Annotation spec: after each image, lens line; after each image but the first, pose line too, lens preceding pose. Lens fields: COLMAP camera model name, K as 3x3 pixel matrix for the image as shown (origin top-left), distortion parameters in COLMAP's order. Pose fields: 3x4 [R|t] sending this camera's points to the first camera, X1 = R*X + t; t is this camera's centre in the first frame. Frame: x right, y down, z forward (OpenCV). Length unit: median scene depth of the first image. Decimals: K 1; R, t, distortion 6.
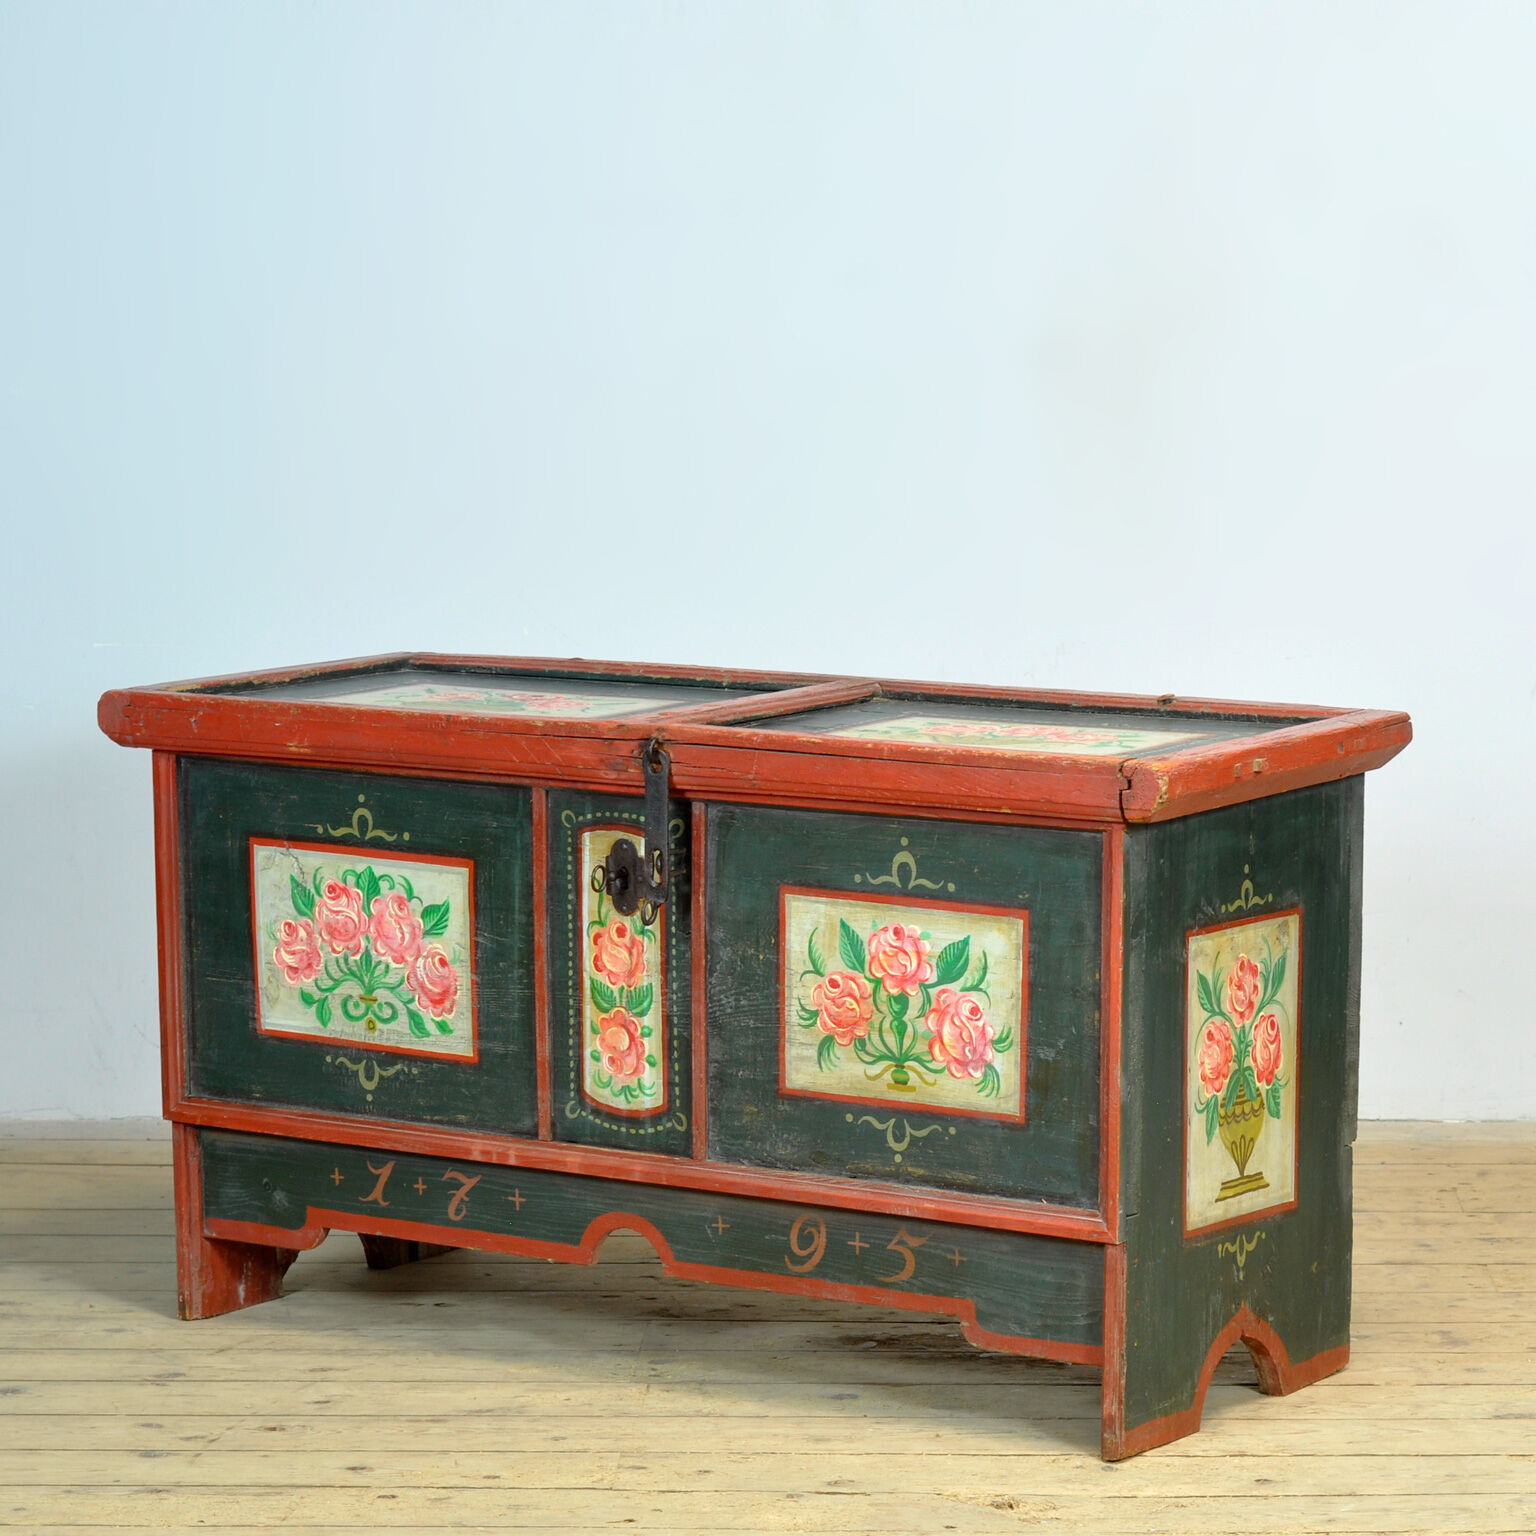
lens RADIAL K [[5963.6, 0, 773.5], [0, 5963.6, 773.0], [0, 0, 1]] dist [-0.224947, 0.000000]
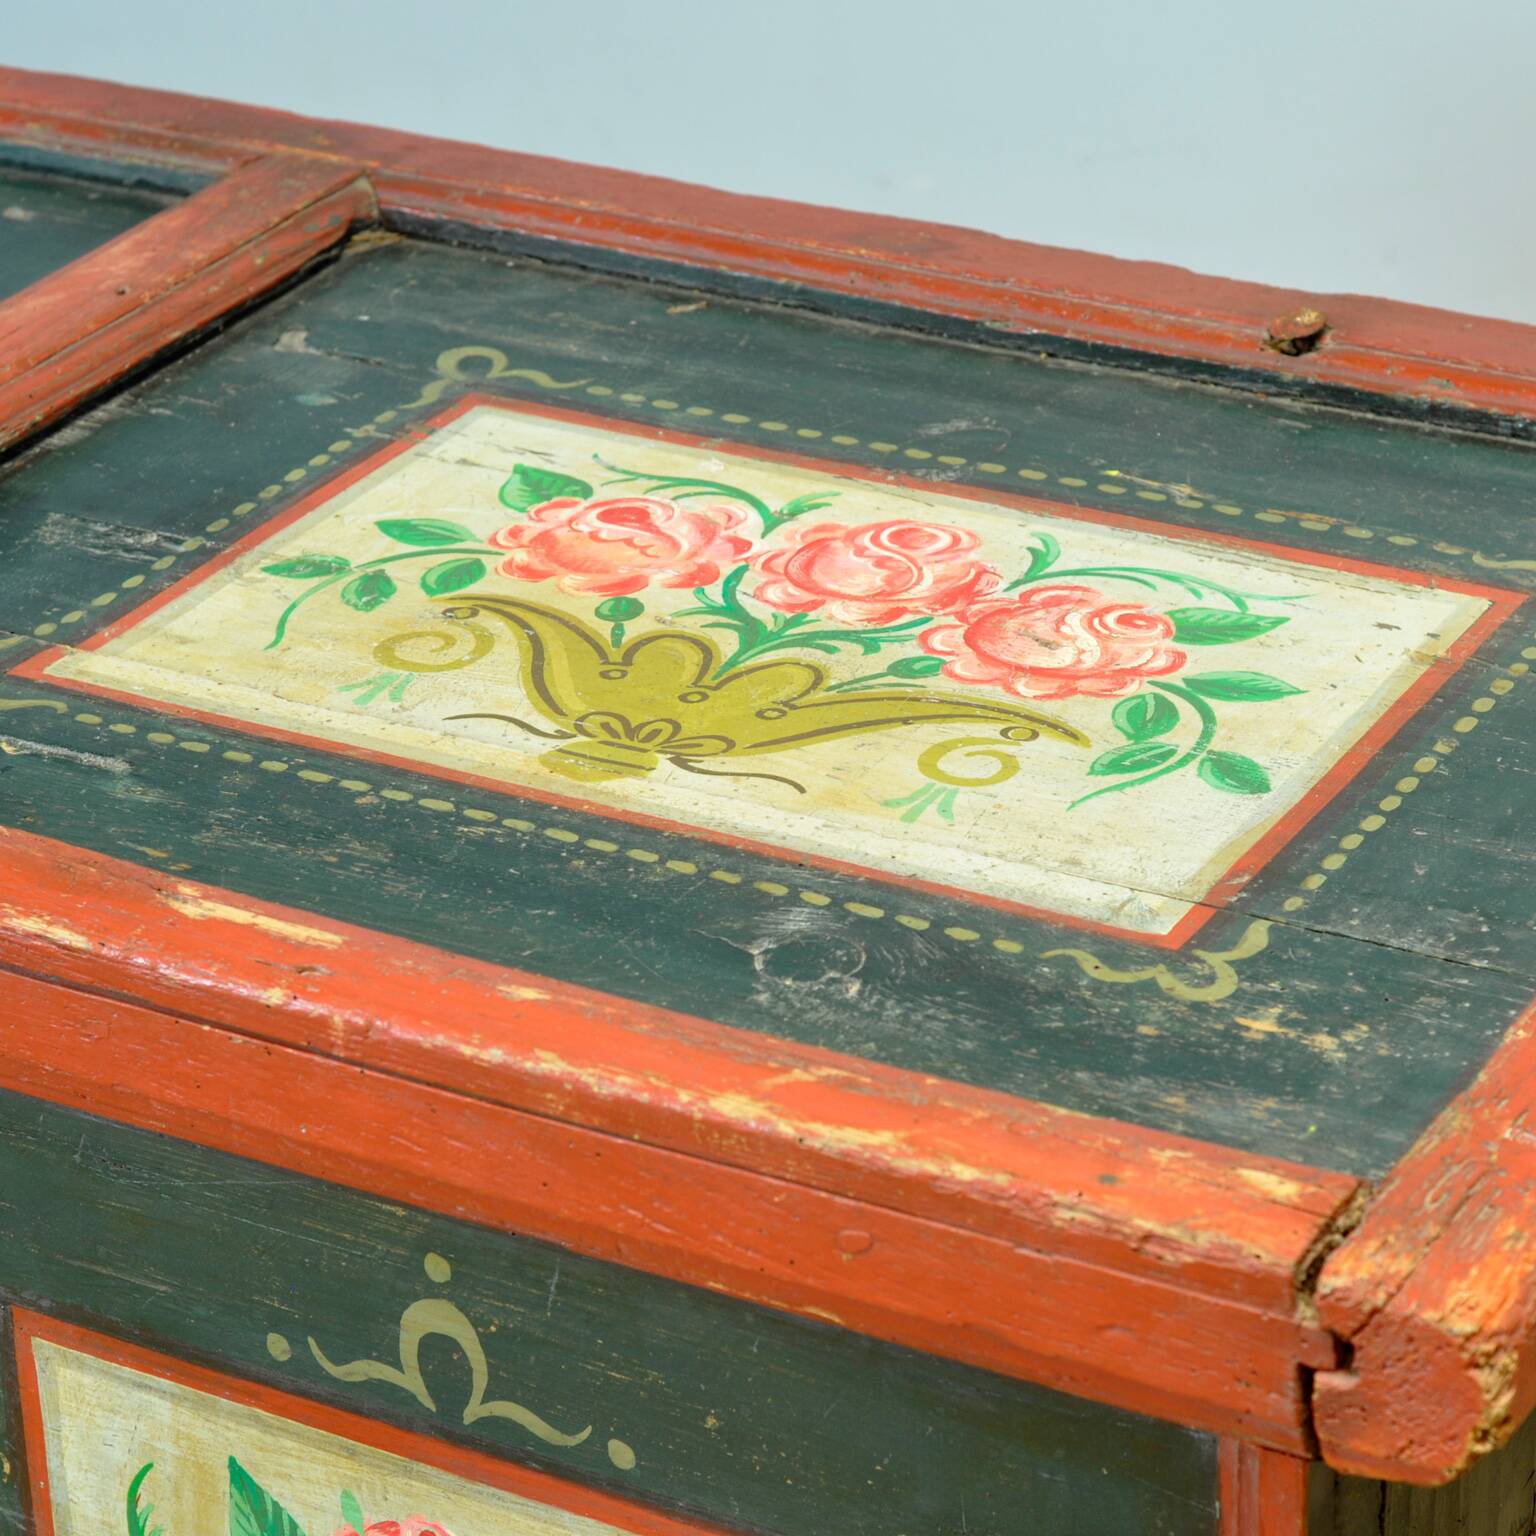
lens RADIAL K [[5616.3, 0, 762.3], [0, 5616.3, 768.5], [0, 0, 1]] dist [-0.068487, 0.000000]
pose [[0.997668, -0.056658, 0.038046, 0.027150], [0.040296, 0.938971, 0.341627, -0.091517], [-0.055080, -0.339297, 0.939065, 0.742798]]
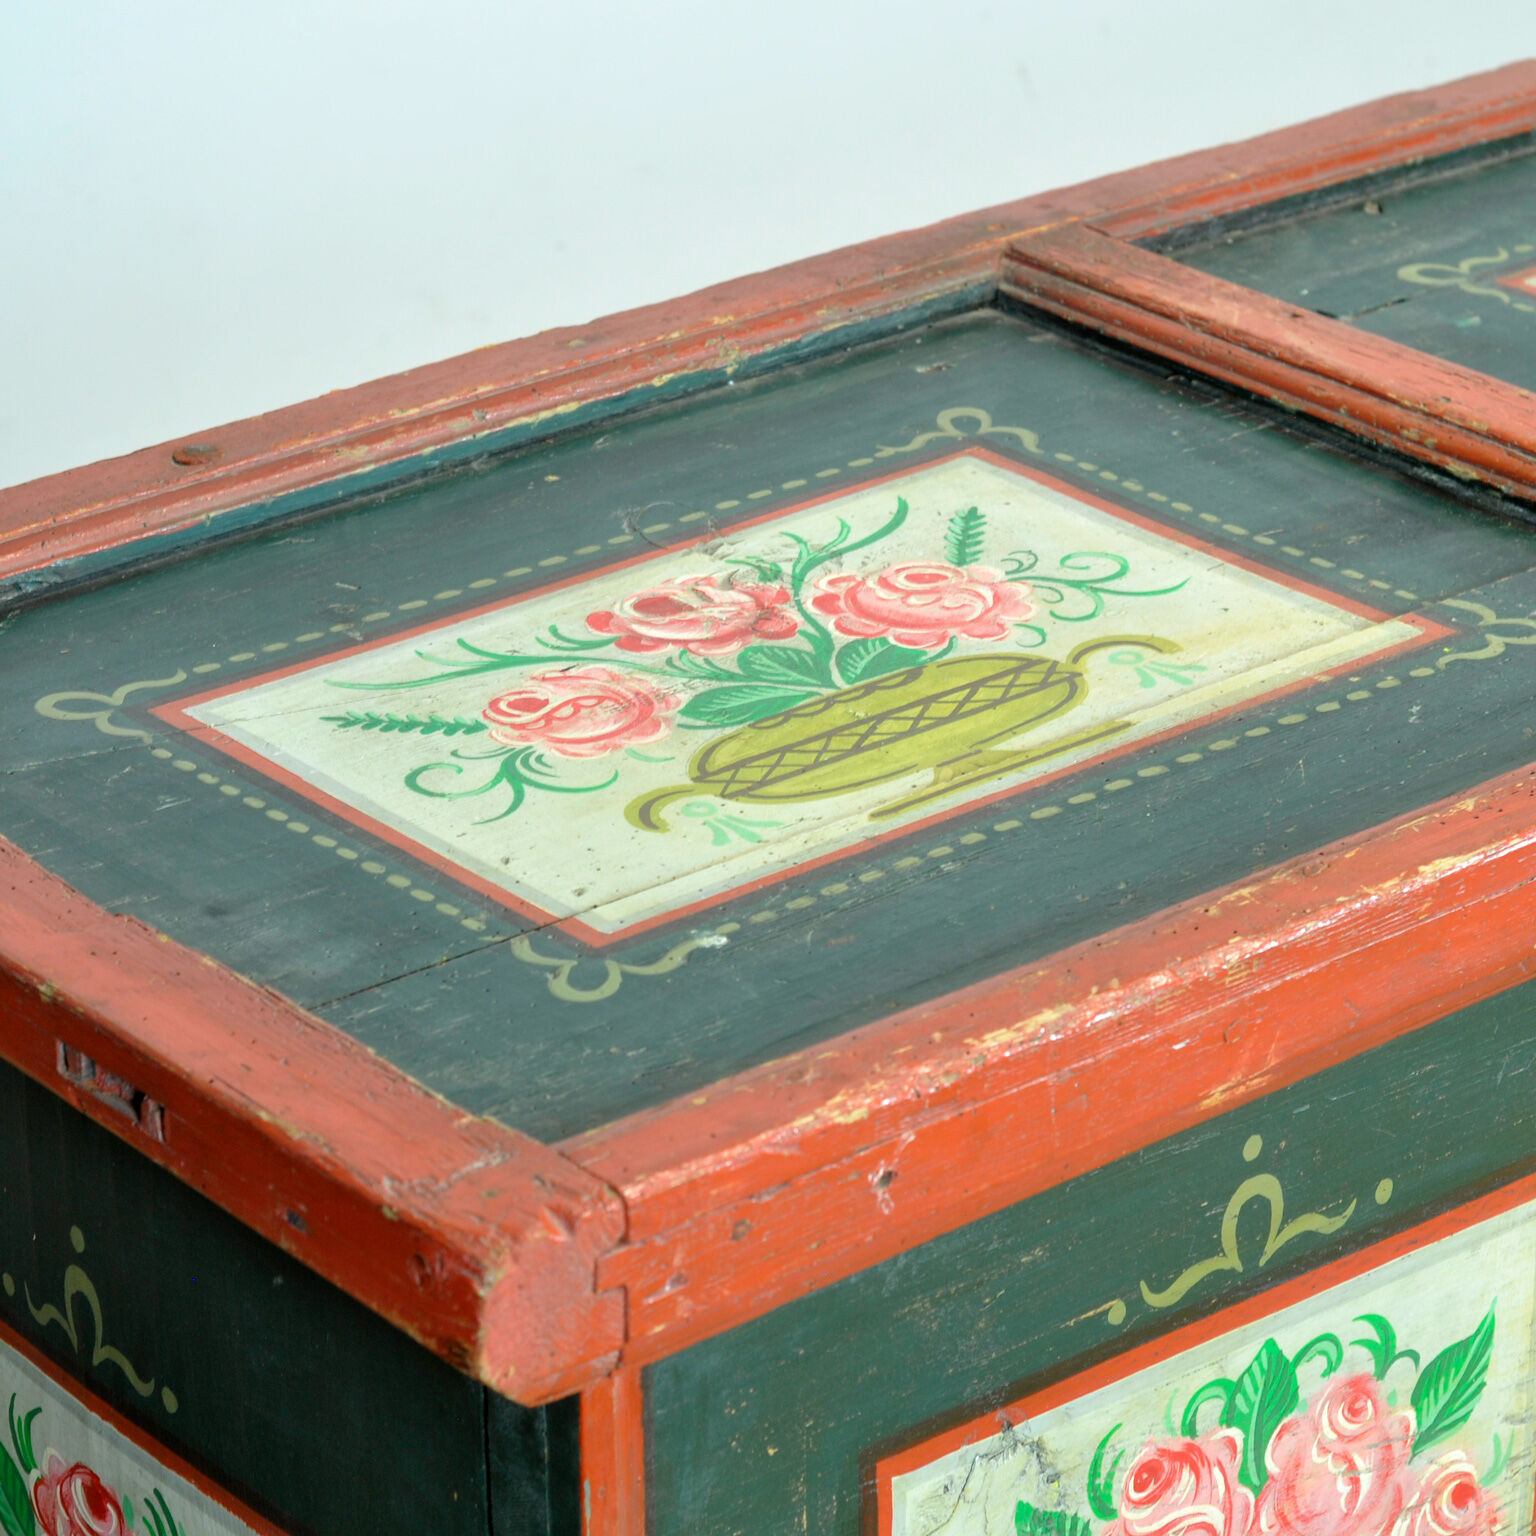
lens RADIAL K [[5616.3, 0, 770.2], [0, 5616.3, 765.9], [0, 0, 1]] dist [-0.068487, 0.000000]
pose [[0.269562, -0.392555, 0.879339, -0.316939], [0.115358, 0.919728, 0.375223, -0.121385], [-0.956049, 0.000293, 0.293208, 0.966884]]
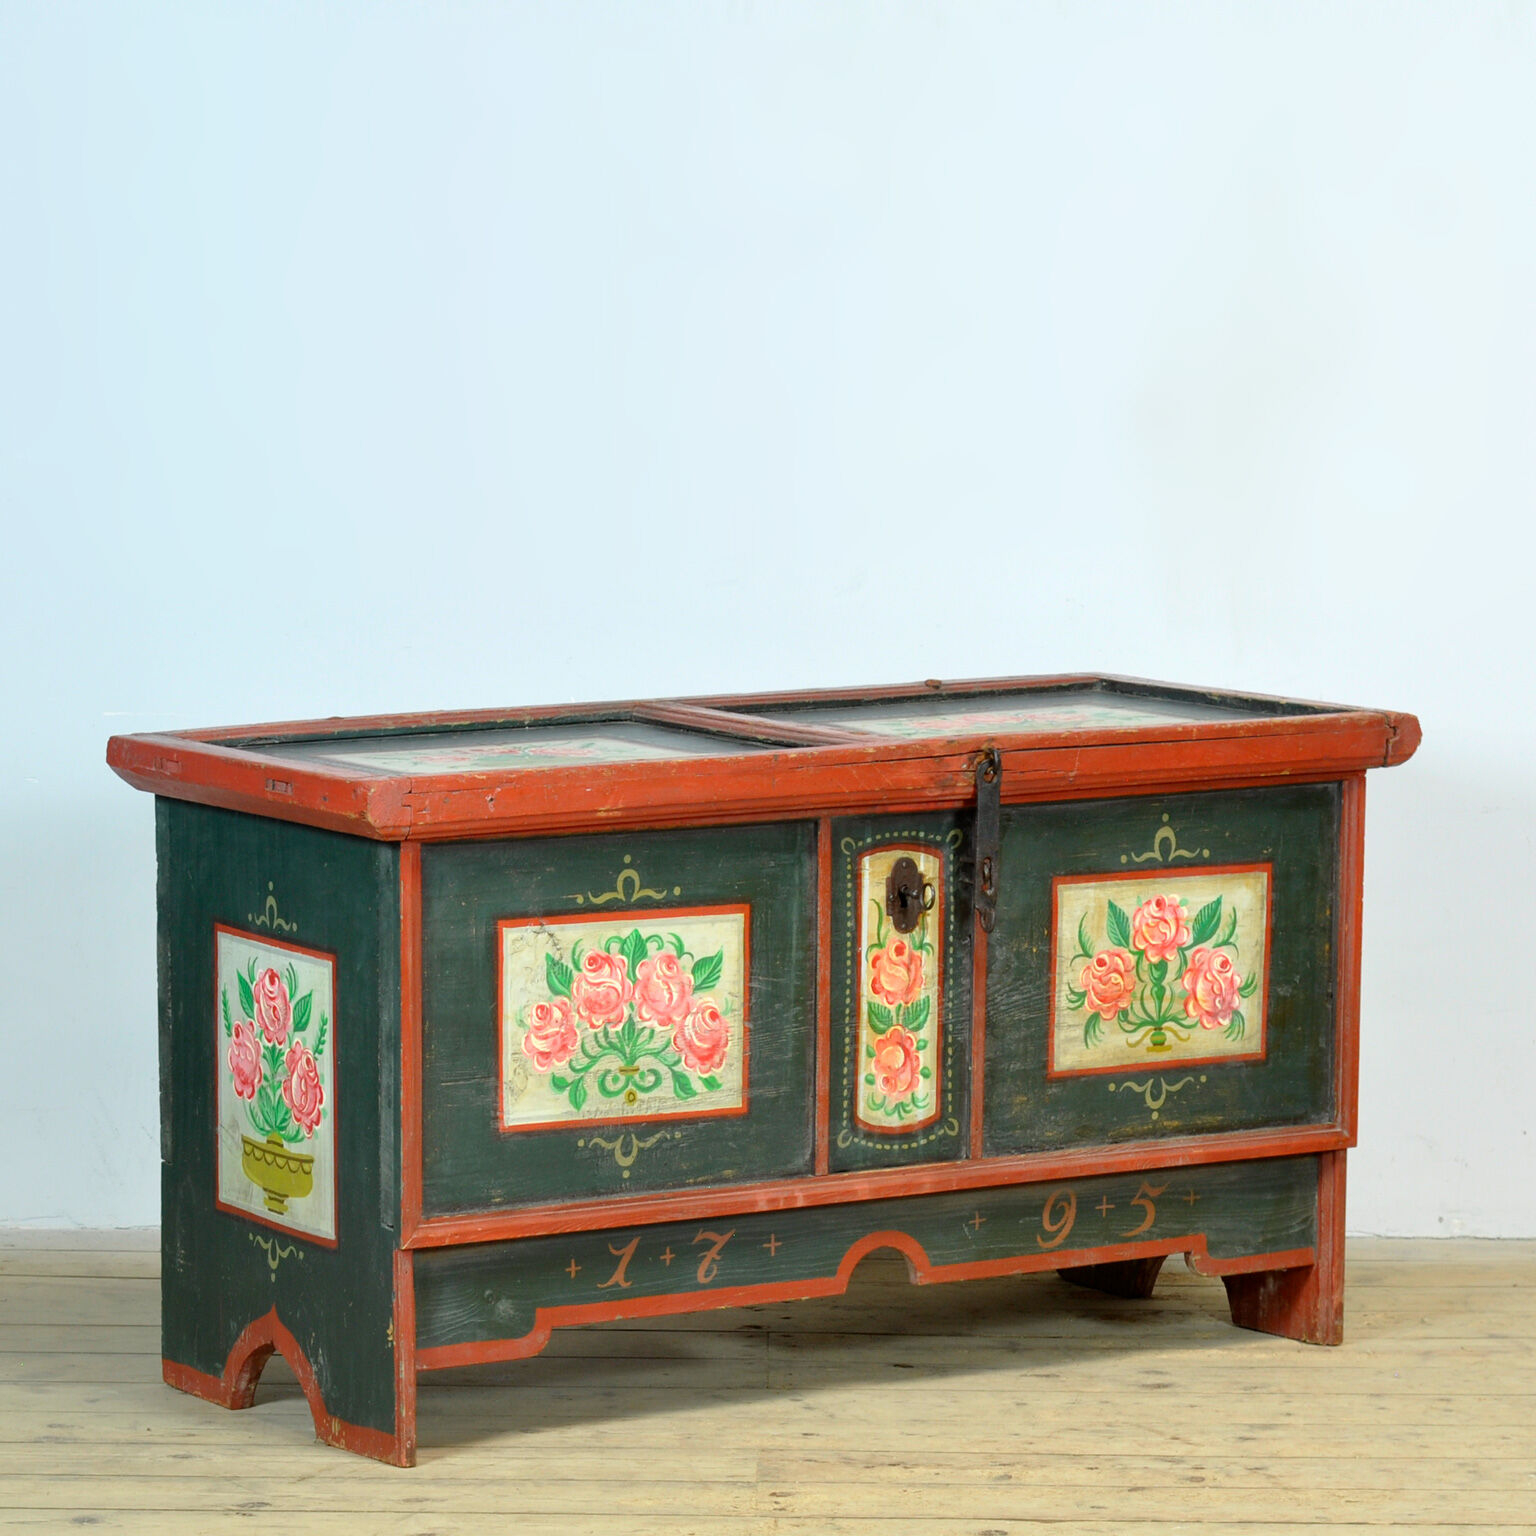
lens RADIAL K [[6431.9, 0, 772.0], [0, 6431.9, 776.3], [0, 0, 1]] dist [-0.277647, 0.000000]
pose [[0.363393, -0.093181, 0.926964, -1.034592], [0.100757, 0.993080, 0.060328, -0.070020], [-0.926171, 0.071476, 0.370267, 0.614516]]
